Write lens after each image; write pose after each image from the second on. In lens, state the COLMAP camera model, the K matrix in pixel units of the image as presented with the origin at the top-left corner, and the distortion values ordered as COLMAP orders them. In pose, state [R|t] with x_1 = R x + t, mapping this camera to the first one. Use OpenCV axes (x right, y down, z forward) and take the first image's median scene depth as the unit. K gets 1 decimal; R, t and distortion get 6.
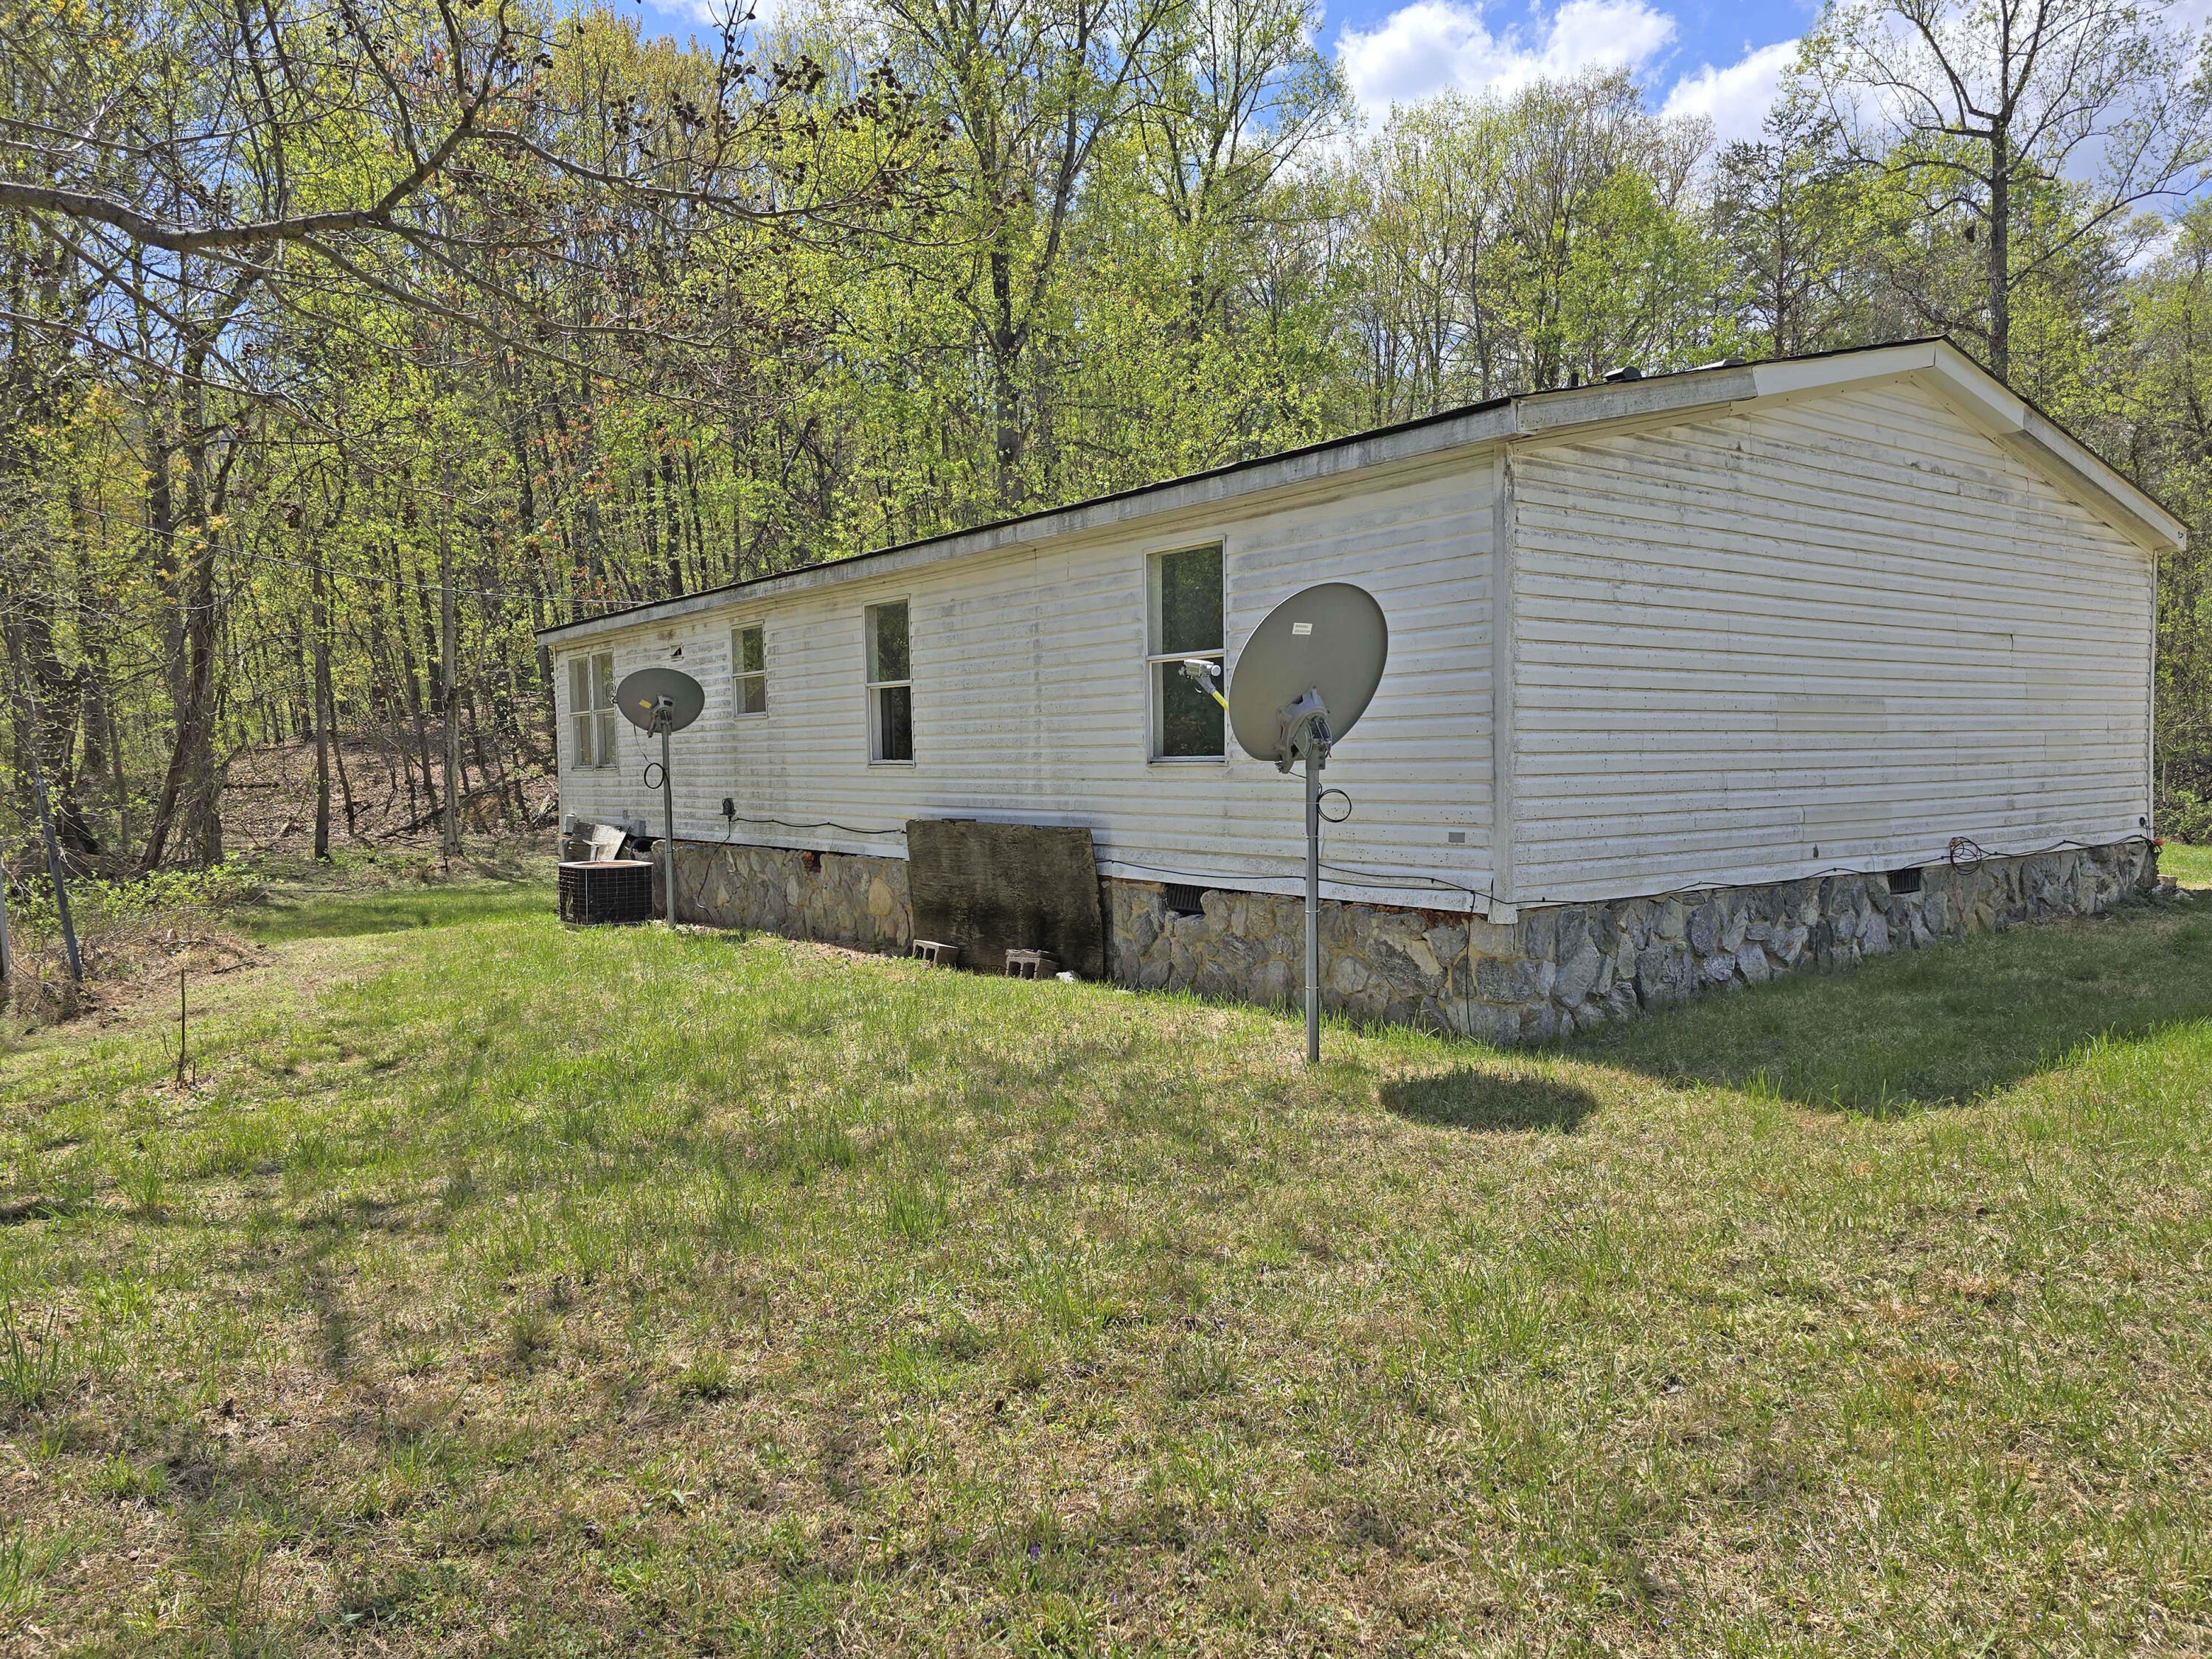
lens RADIAL K [[1467.8, 0, 1074.3], [0, 1467.8, 873.0], [0, 0, 1]] dist [0.048013, -0.038902]
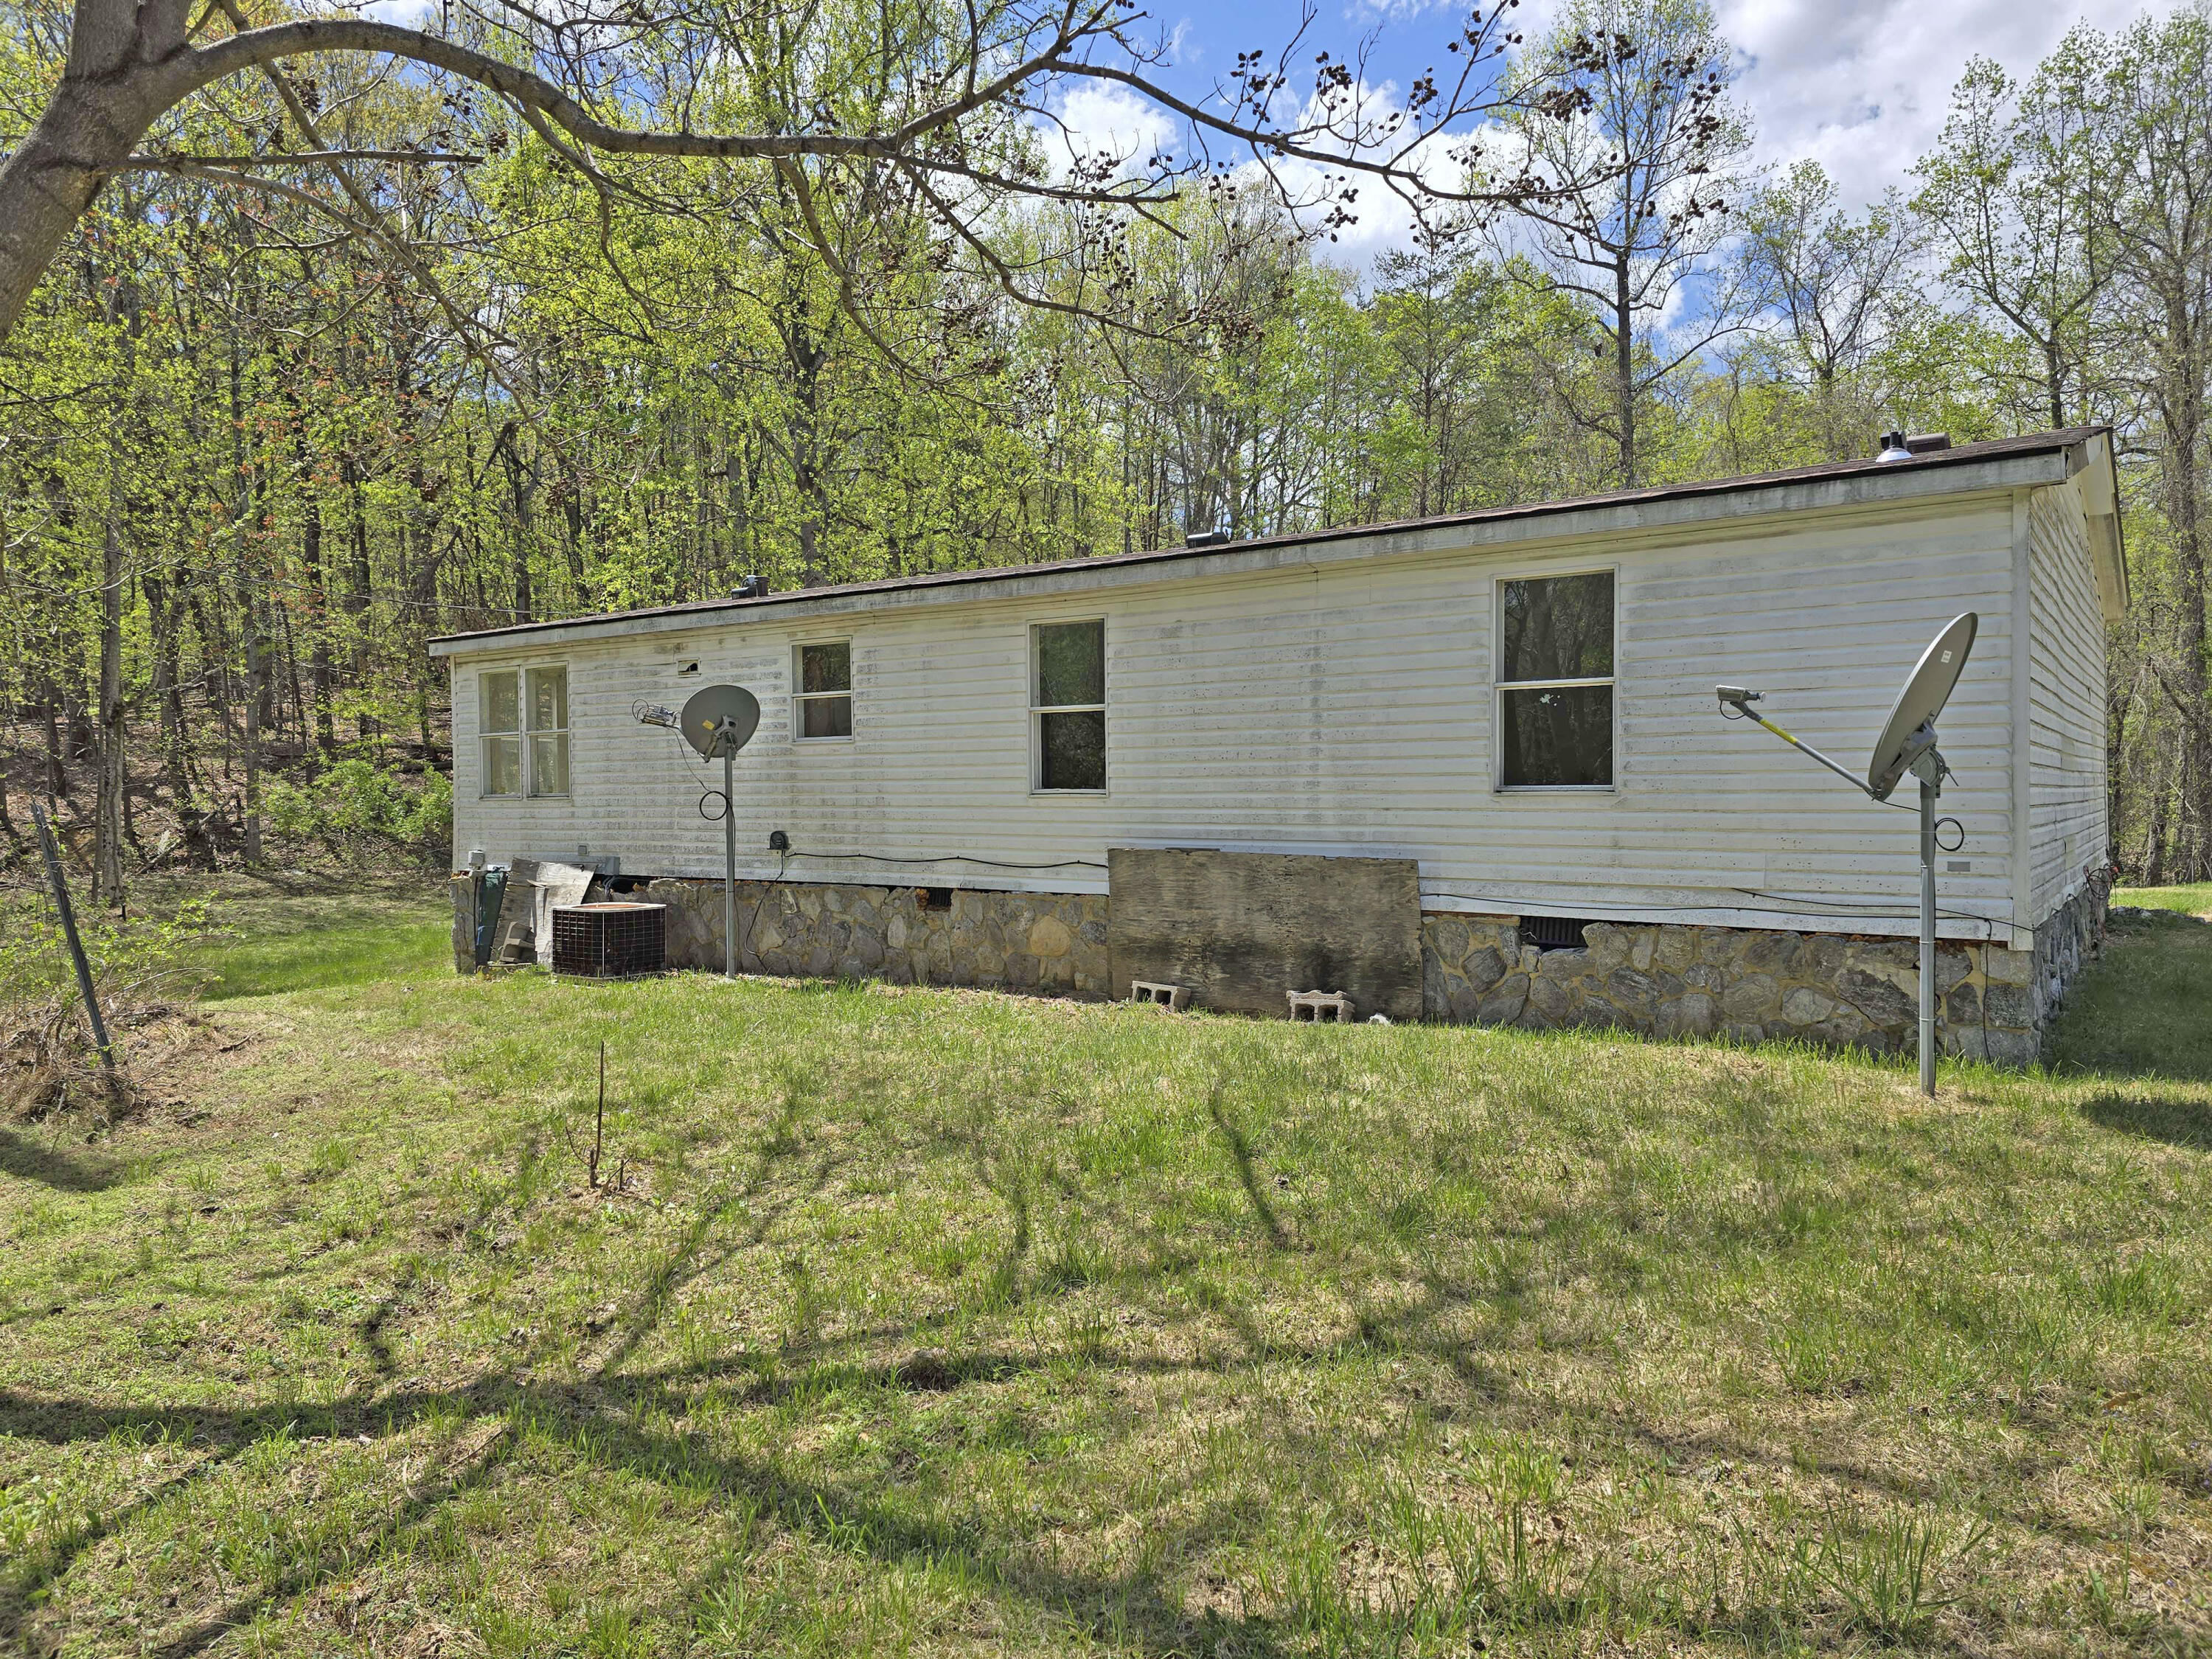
lens RADIAL K [[1467.8, 0, 1102.8], [0, 1467.8, 823.8], [0, 0, 1]] dist [0.048013, -0.038902]
pose [[0.960809, 0.003459, 0.277191, -0.388515], [0.012997, 0.998260, -0.057510, -0.001531], [-0.276908, 0.058859, 0.959092, 0.114840]]
